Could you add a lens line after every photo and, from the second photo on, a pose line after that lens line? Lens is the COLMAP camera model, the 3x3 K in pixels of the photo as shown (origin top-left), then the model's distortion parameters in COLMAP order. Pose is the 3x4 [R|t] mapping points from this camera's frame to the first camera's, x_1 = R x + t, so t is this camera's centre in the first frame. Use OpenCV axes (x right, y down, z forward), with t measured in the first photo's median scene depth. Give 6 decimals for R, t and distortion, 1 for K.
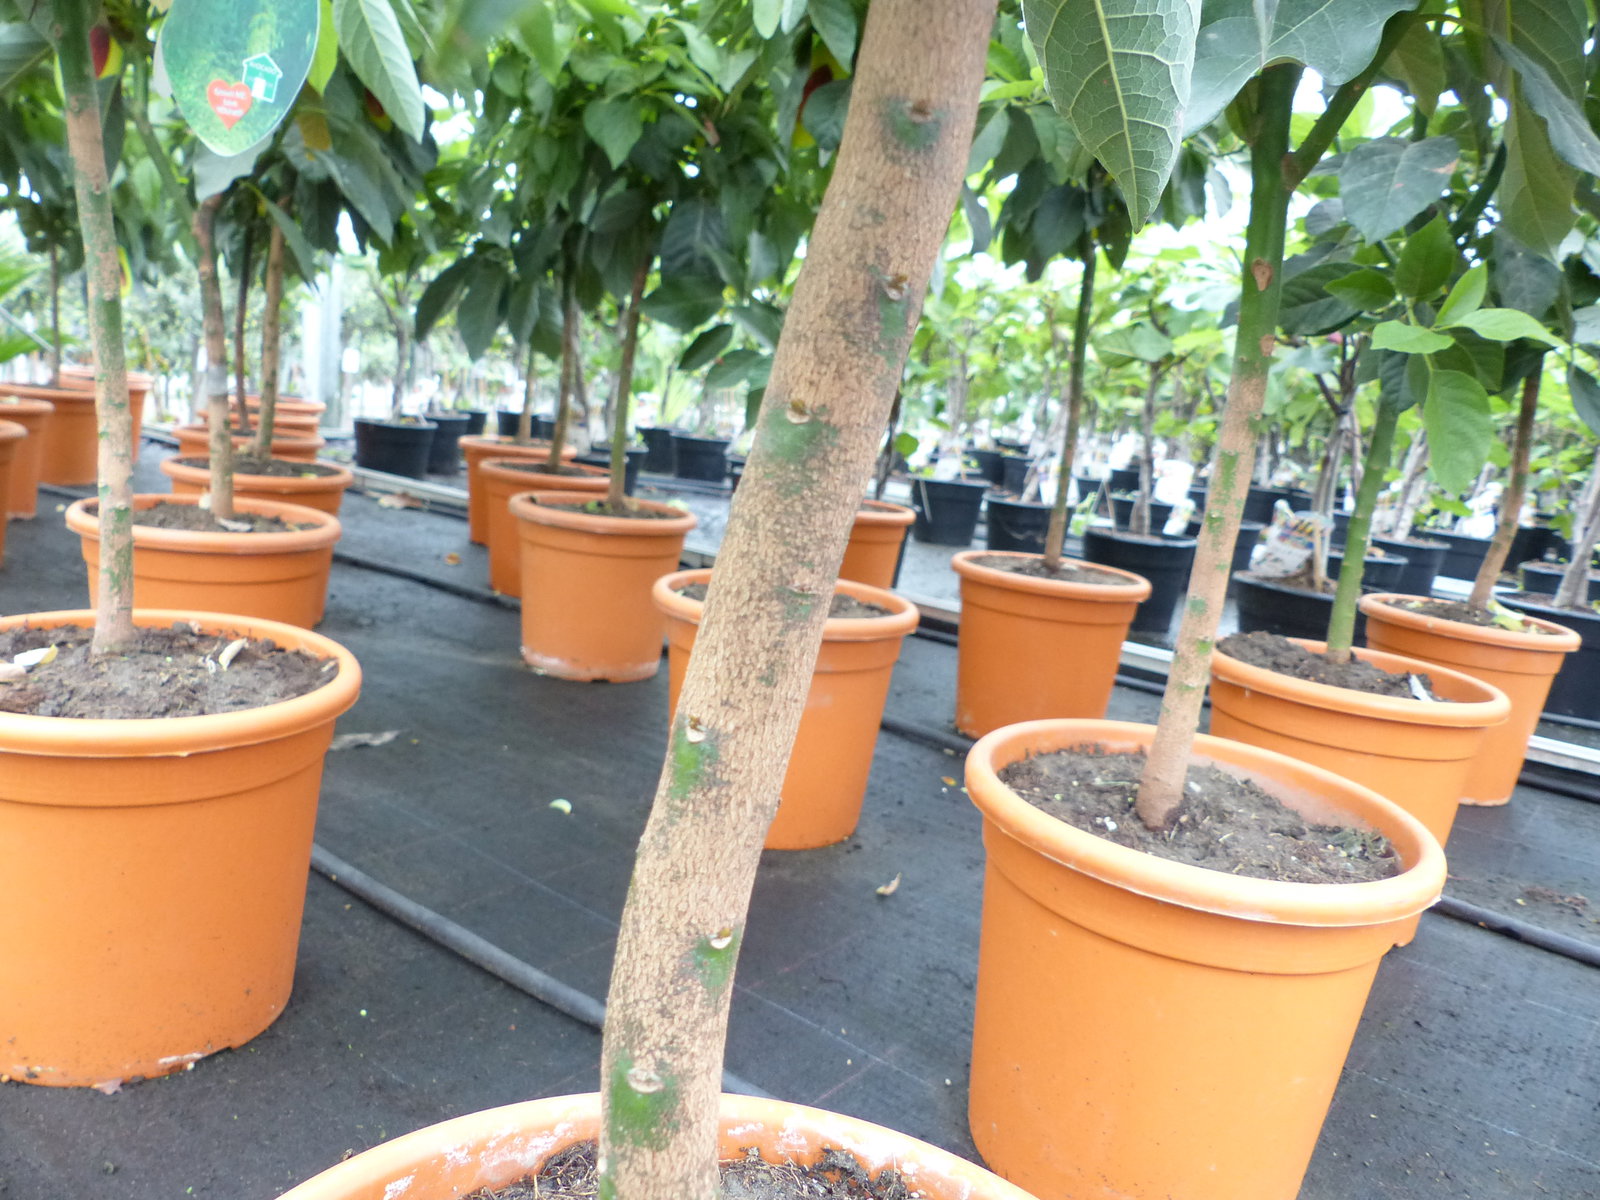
lens RADIAL K [[1190.2, 0, 800.0], [0, 1190.2, 600.0], [0, 0, 1]] dist [-0.037085, 0.038651]
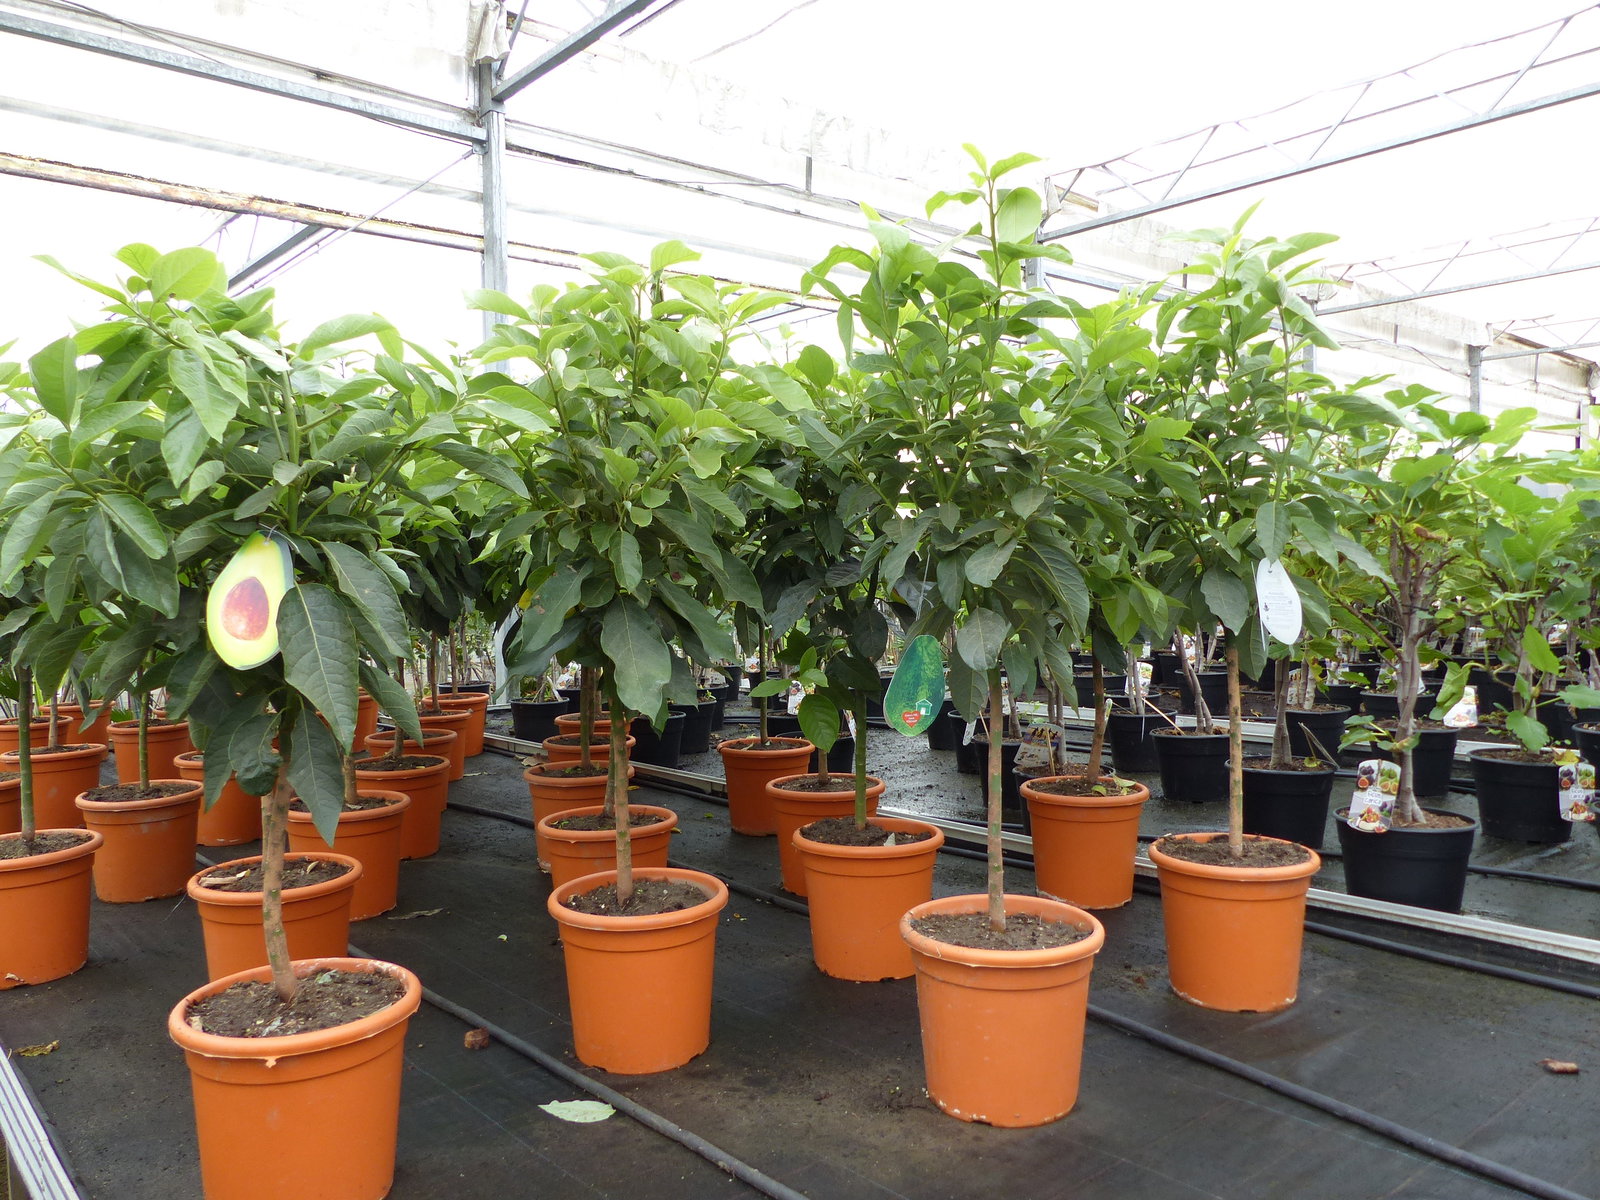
lens RADIAL K [[1191.9, 0, 813.4], [0, 1191.9, 597.8], [0, 0, 1]] dist [-0.044563, 0.050822]
pose [[0.974140, -0.123441, -0.189247, 1.129413], [0.090418, 0.980556, -0.174168, 0.015797], [0.207067, 0.152552, 0.966360, -1.334454]]
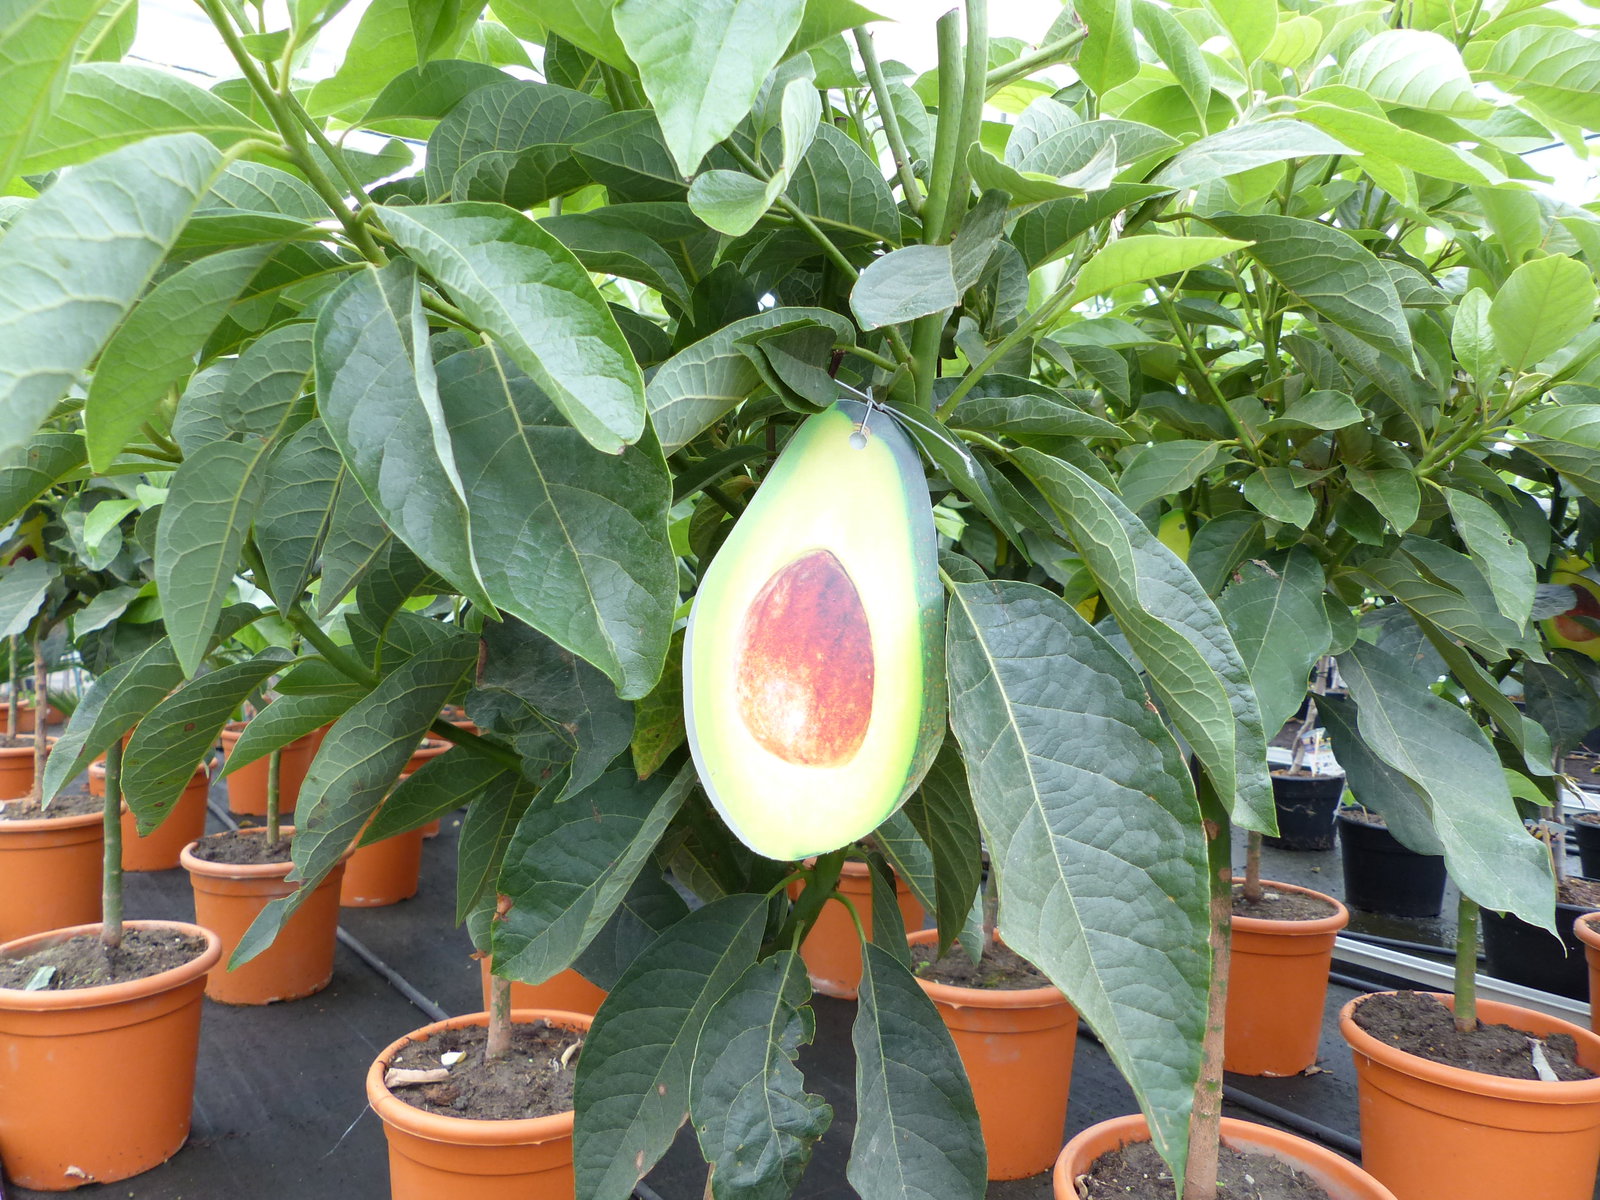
lens RADIAL K [[1191.9, 0, 813.4], [0, 1191.9, 597.8], [0, 0, 1]] dist [-0.044563, 0.050822]
pose [[0.964018, -0.077989, -0.254140, 0.245419], [0.031968, 0.983071, -0.180414, -0.242333], [0.263908, 0.165798, 0.950191, -0.442527]]
